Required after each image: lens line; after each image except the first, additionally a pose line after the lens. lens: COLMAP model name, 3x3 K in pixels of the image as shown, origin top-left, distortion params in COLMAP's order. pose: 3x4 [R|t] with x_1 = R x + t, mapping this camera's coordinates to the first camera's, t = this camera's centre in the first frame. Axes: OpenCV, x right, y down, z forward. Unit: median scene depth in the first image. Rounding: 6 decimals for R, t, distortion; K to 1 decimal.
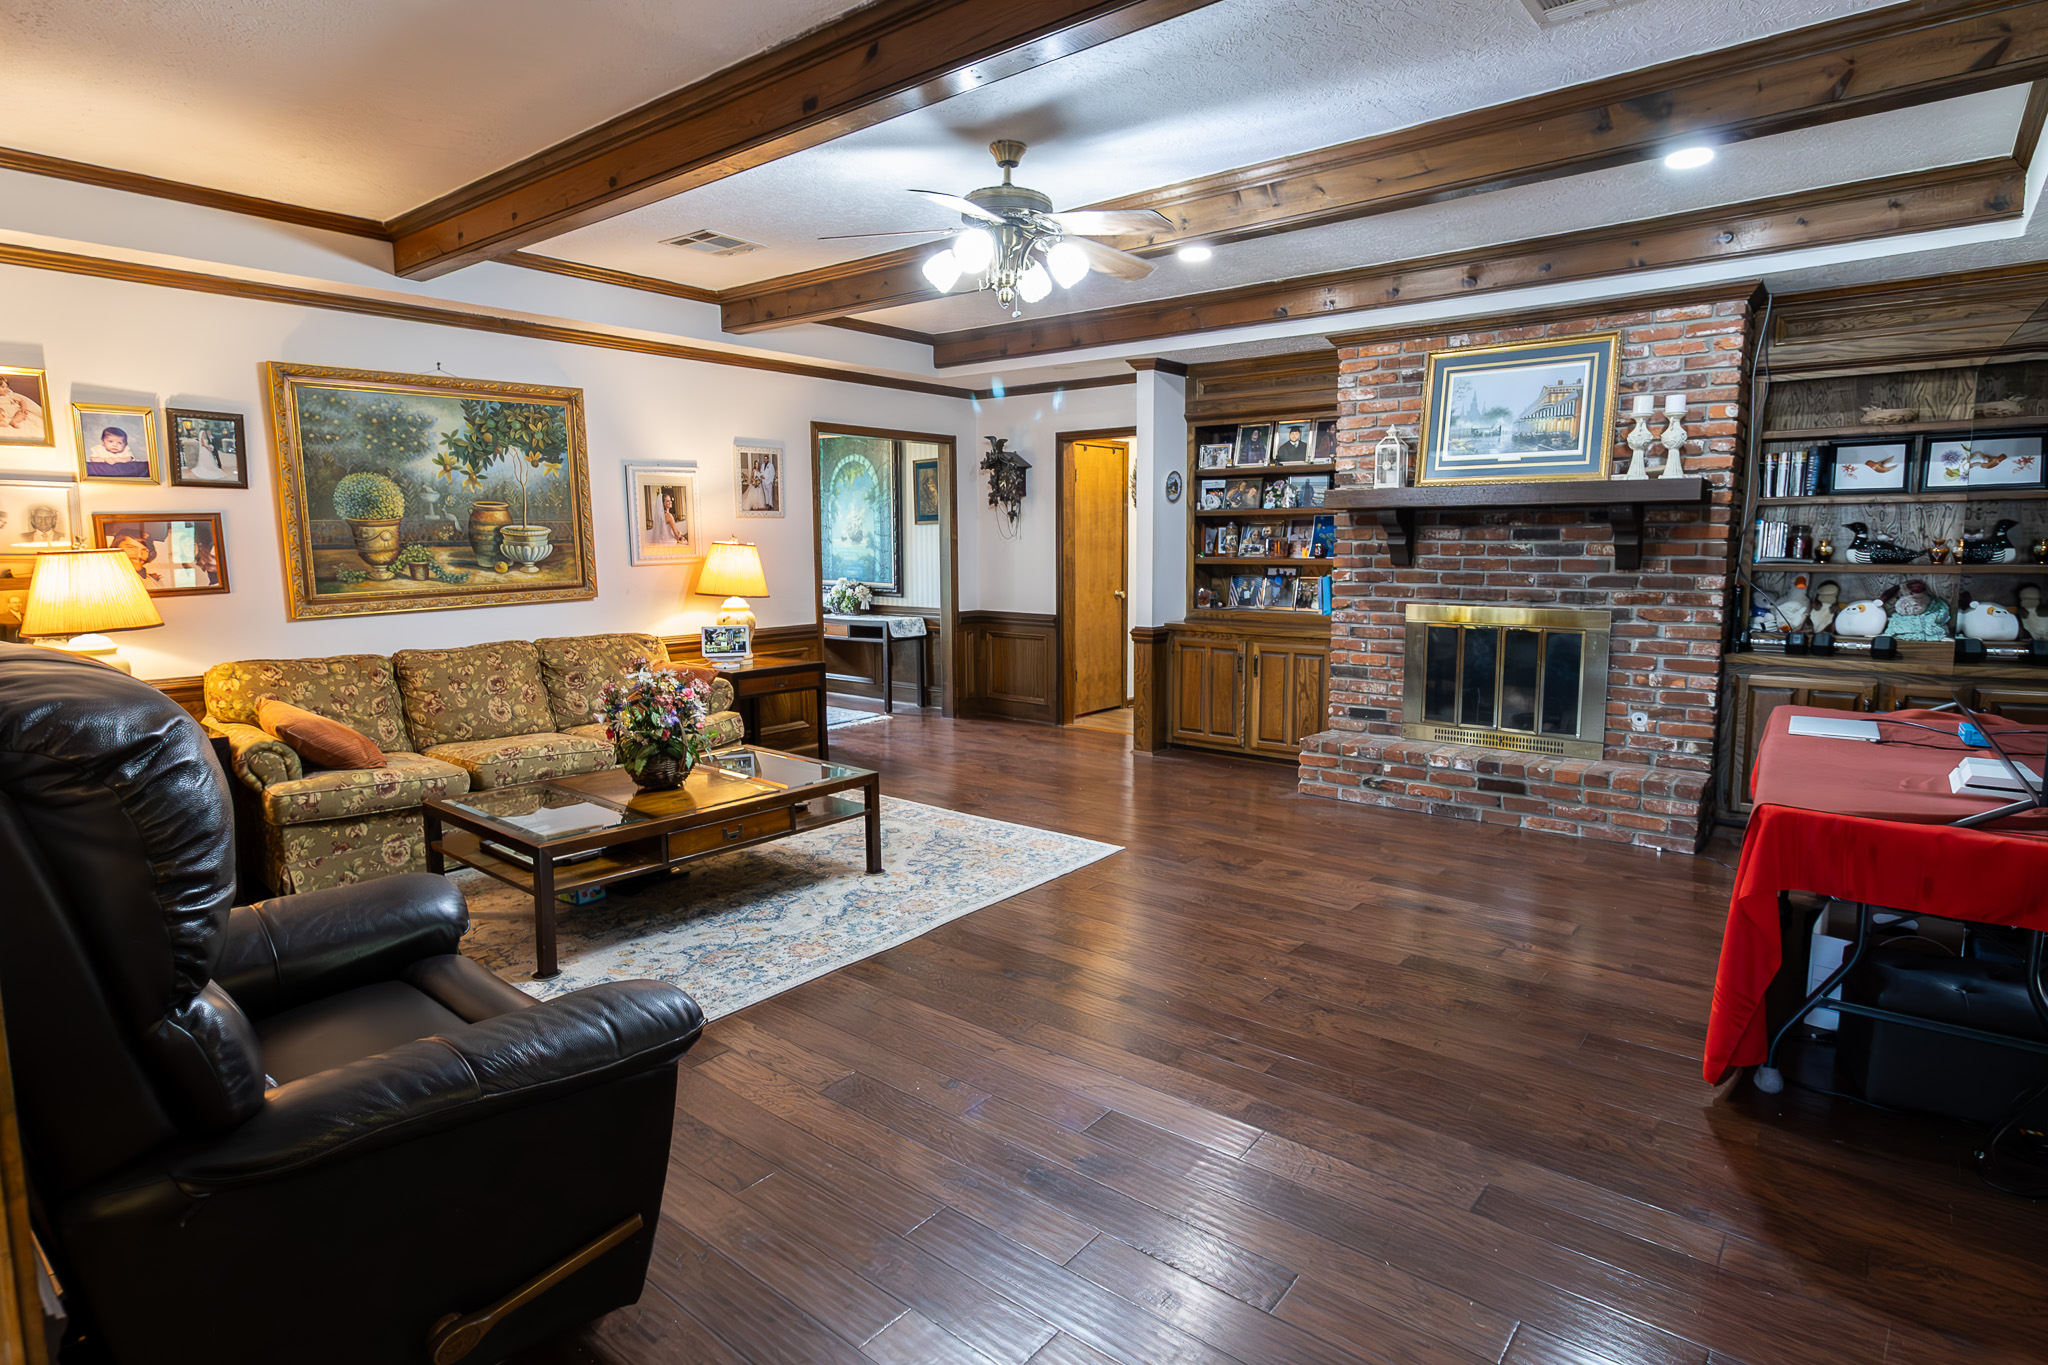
lens RADIAL K [[1073.6, 0, 1025.0], [0, 1073.6, 666.7], [0, 0, 1]] dist [-0.000098, -0.000725]
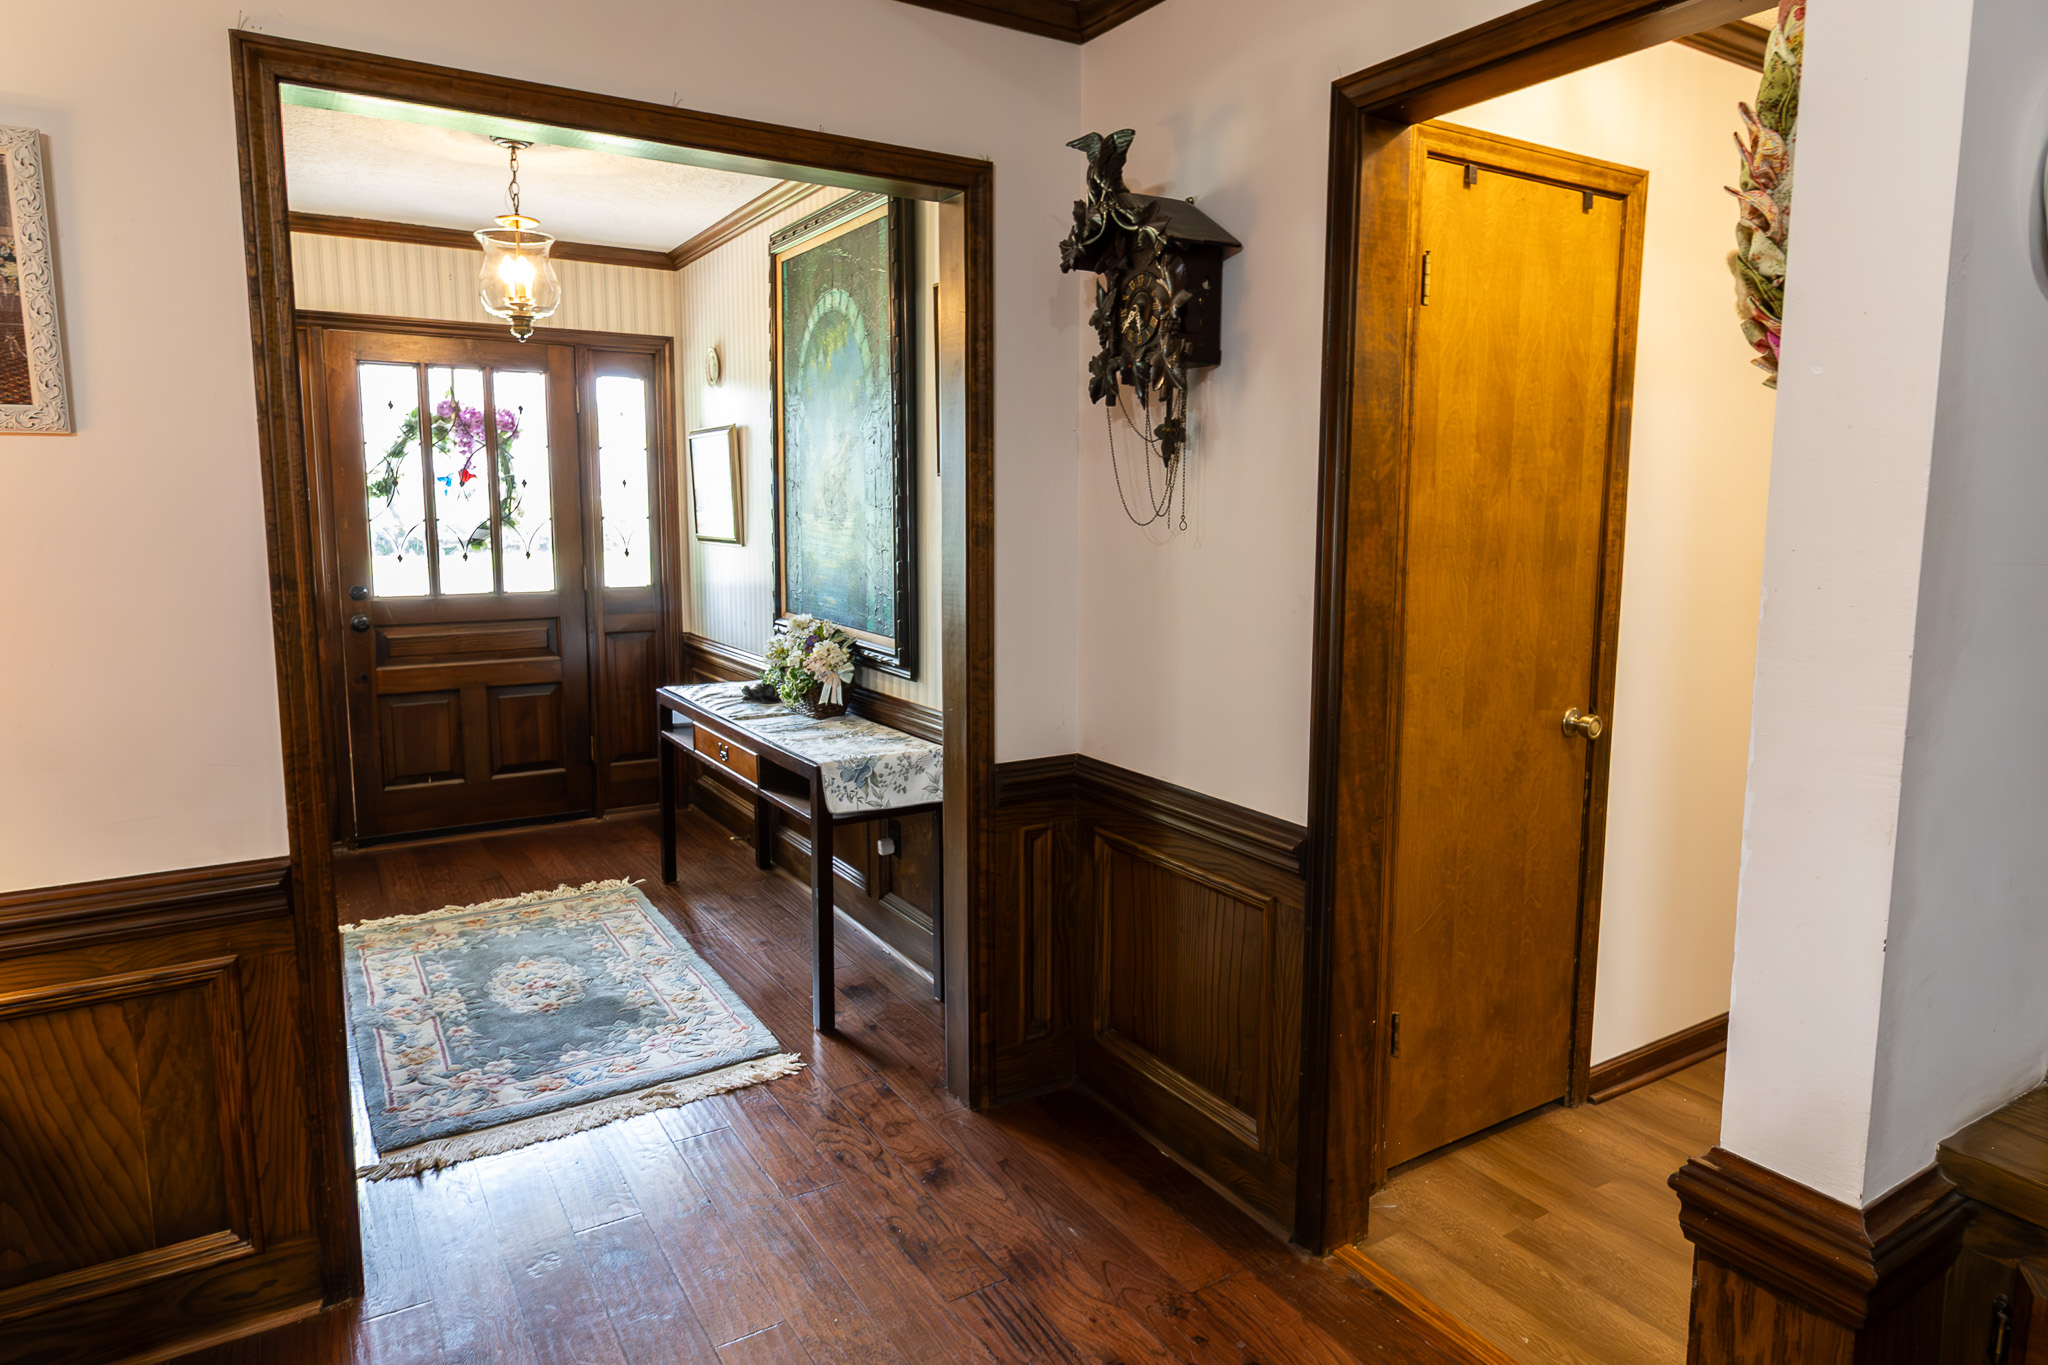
lens RADIAL K [[1216.8, 0, 1031.6], [0, 1216.8, 666.0], [0, 0, 1]] dist [-0.005216, 0.000063]
pose [[0.948911, 0.049261, -0.311674, 0.073821], [-0.045014, 0.998770, 0.020808, -0.121970], [0.312315, -0.005716, 0.949961, 0.962496]]
